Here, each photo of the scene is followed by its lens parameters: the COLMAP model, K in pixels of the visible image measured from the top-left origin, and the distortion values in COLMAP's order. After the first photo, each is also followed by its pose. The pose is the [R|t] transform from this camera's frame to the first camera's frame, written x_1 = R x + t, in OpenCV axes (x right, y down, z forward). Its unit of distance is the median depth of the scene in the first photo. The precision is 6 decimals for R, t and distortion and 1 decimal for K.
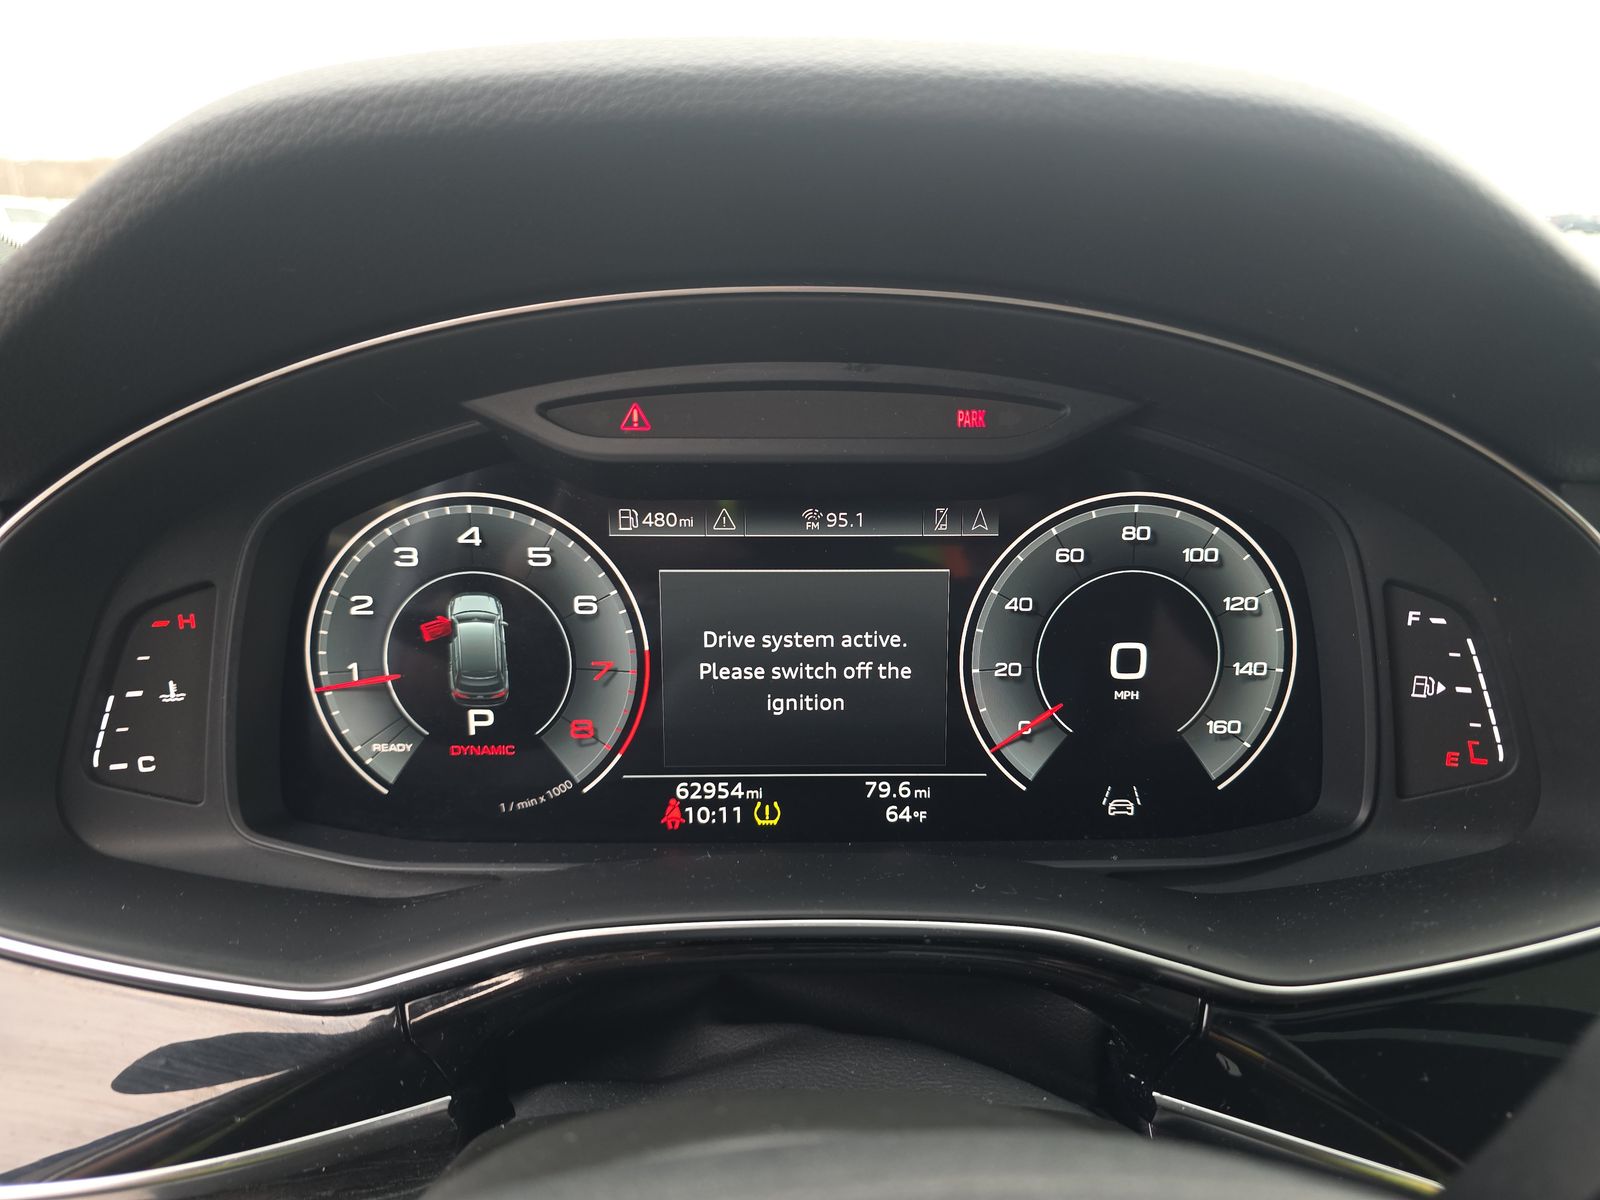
lens RADIAL K [[1130.9, 0, 800.0], [0, 1130.9, 600.0], [0, 0, 1]] dist [0.055980, -0.052186]
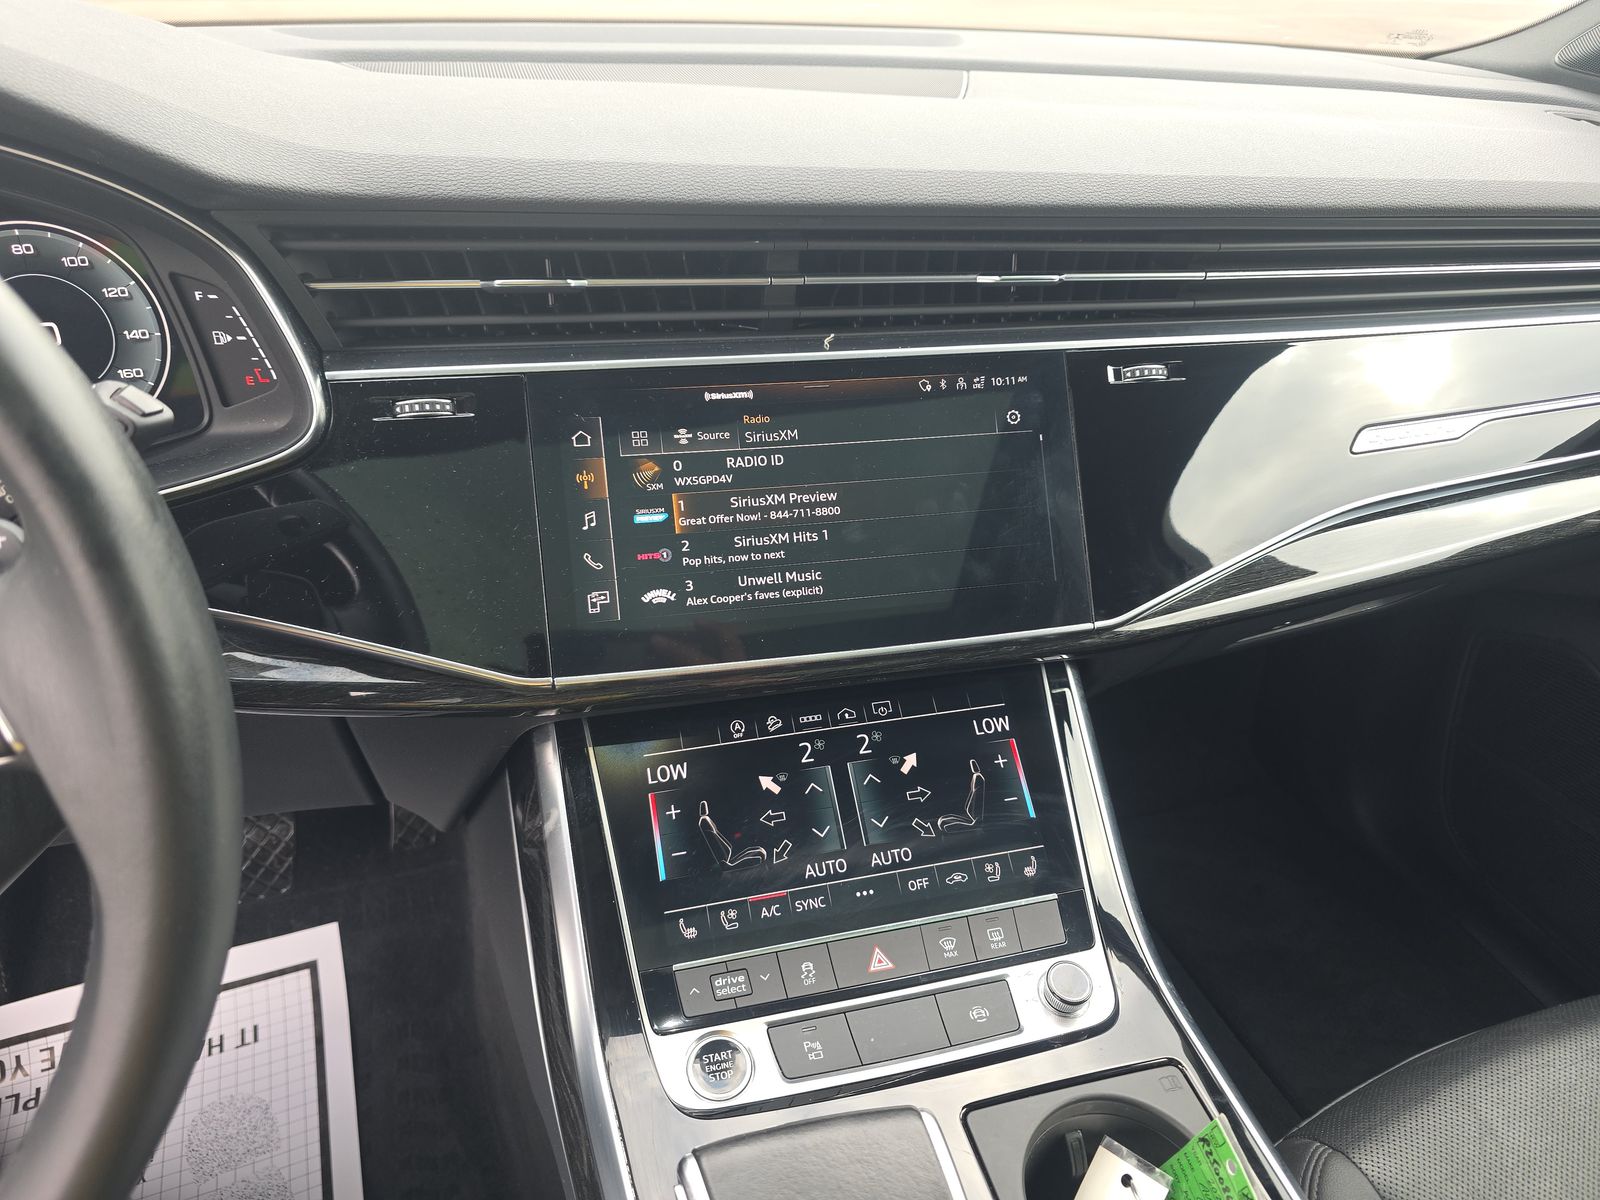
lens RADIAL K [[1130.9, 0, 800.0], [0, 1130.9, 600.0], [0, 0, 1]] dist [0.055980, -0.052186]
pose [[0.952869, -0.138381, 0.269983, 0.810246], [0.061551, 0.959585, 0.274606, 0.034499], [-0.297072, -0.245046, 0.922876, -0.850068]]
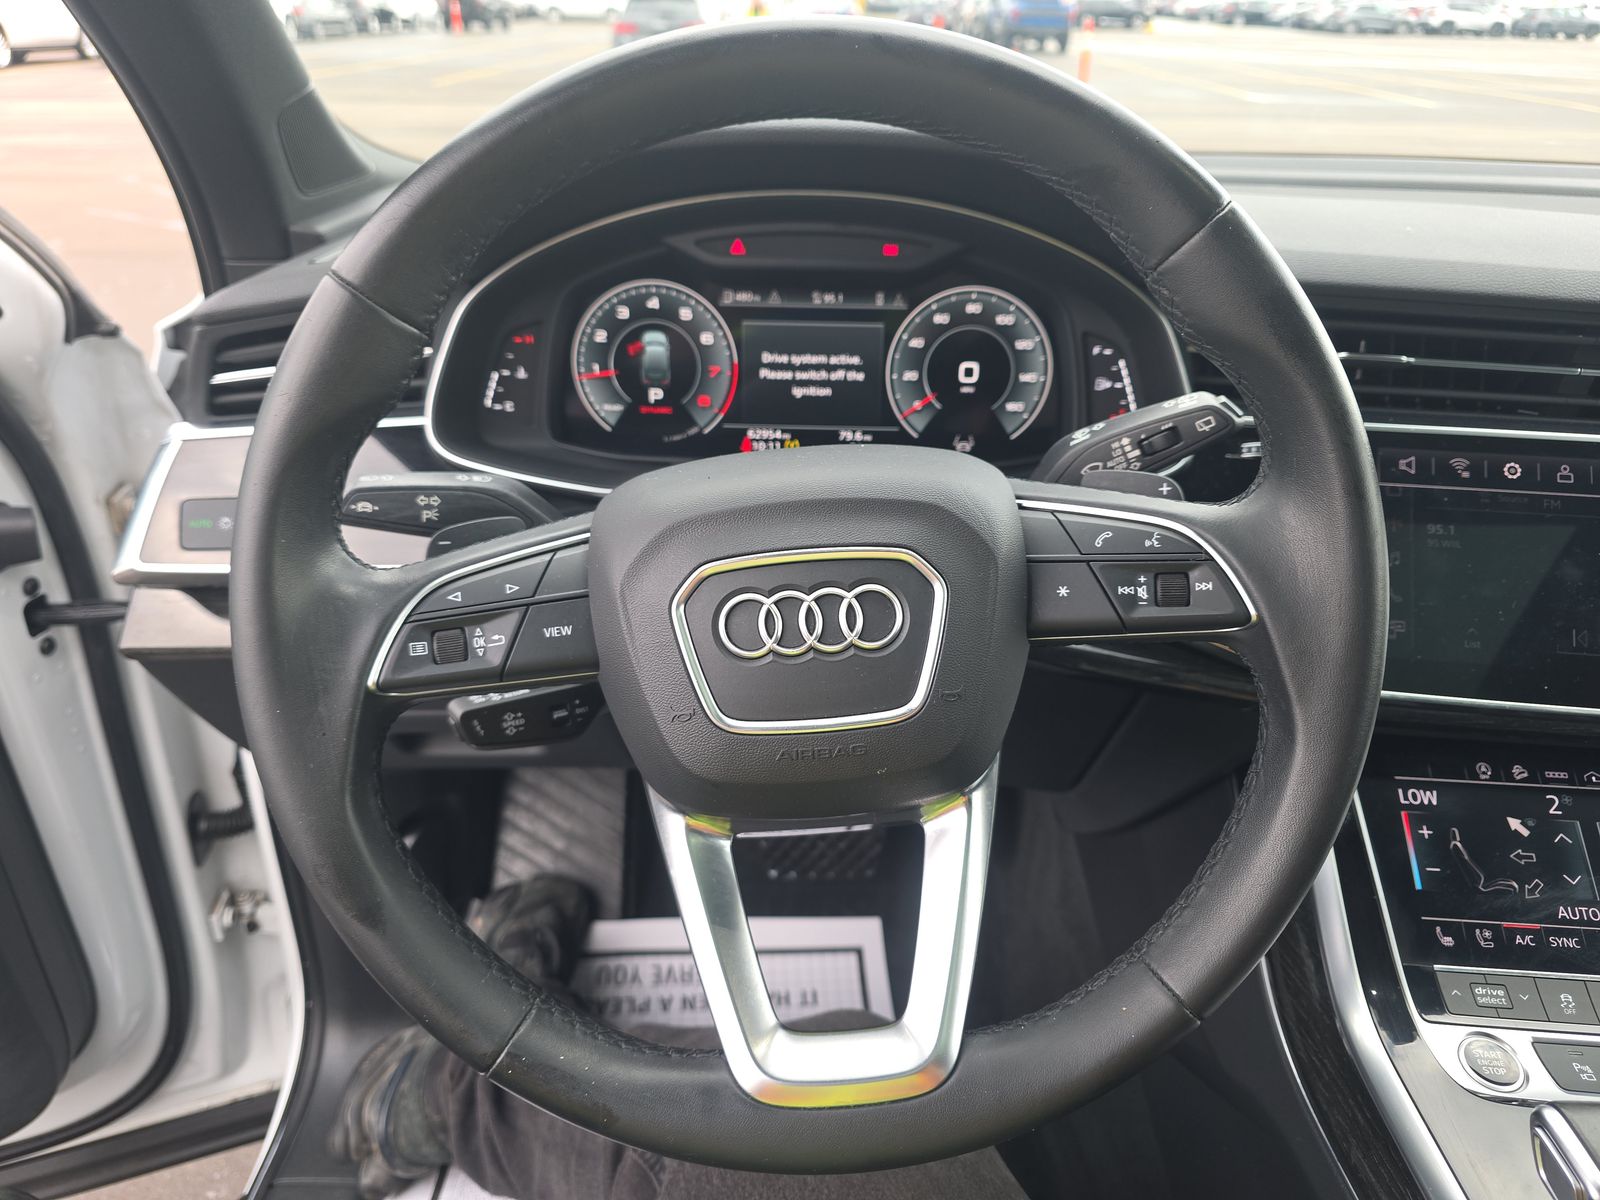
lens RADIAL K [[1130.9, 0, 800.0], [0, 1130.9, 600.0], [0, 0, 1]] dist [0.055980, -0.052186]
pose [[0.999727, 0.022374, -0.006781, 0.005805], [-0.020959, 0.986228, 0.164056, 0.130940], [0.010358, -0.163869, 0.986428, -1.117205]]
